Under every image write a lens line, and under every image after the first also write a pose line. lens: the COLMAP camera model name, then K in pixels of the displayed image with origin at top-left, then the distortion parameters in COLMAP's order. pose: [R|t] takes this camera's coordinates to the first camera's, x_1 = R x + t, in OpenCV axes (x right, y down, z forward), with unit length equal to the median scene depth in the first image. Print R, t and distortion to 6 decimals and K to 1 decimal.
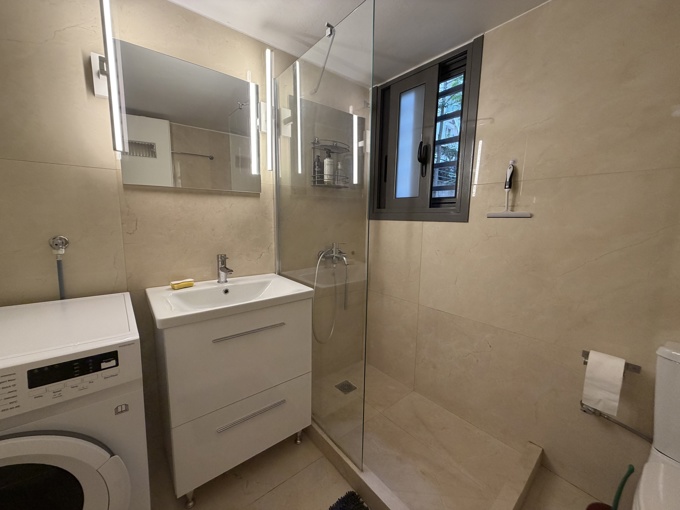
lens RADIAL K [[270.4, 0, 337.6], [0, 270.4, 254.4], [0, 0, 1]] dist [0.000045, 0.000215]
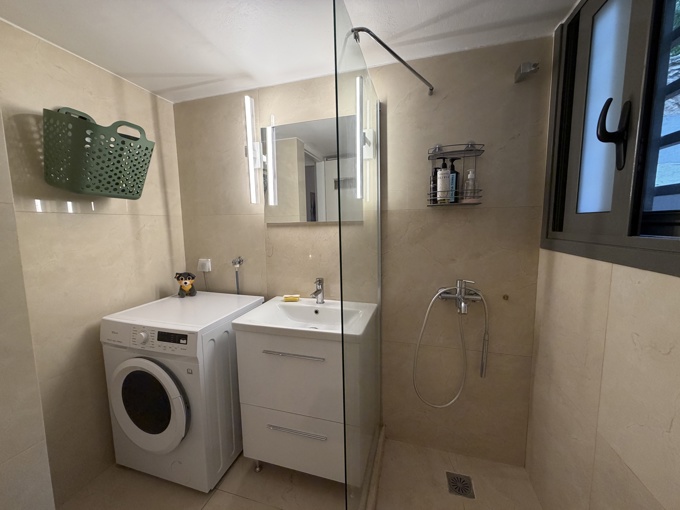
lens RADIAL K [[270.4, 0, 337.6], [0, 270.4, 254.4], [0, 0, 1]] dist [0.000045, 0.000215]
pose [[0.565885, 0.067113, -0.821748, 0.530927], [-0.087884, 0.995913, 0.020817, -0.128888], [0.819787, 0.060438, 0.569471, 0.405919]]
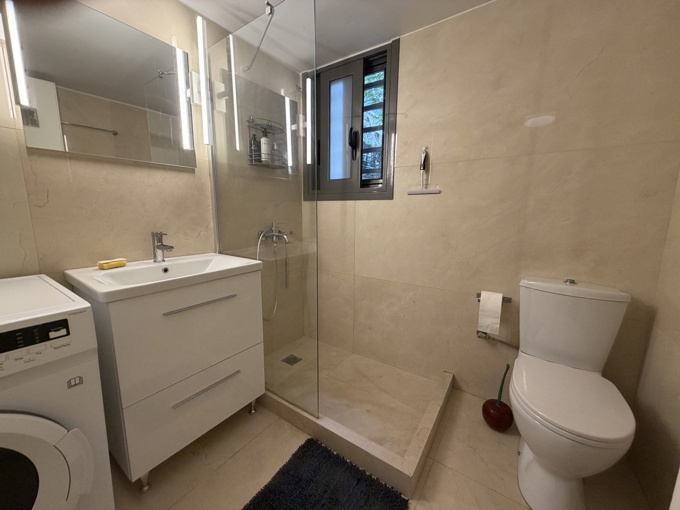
lens RADIAL K [[270.4, 0, 337.6], [0, 270.4, 254.4], [0, 0, 1]] dist [0.000045, 0.000215]
pose [[0.960830, -0.051832, 0.272250, -0.085934], [0.045211, 0.998510, 0.030544, 0.077520], [-0.273428, -0.017039, 0.961742, -0.072728]]
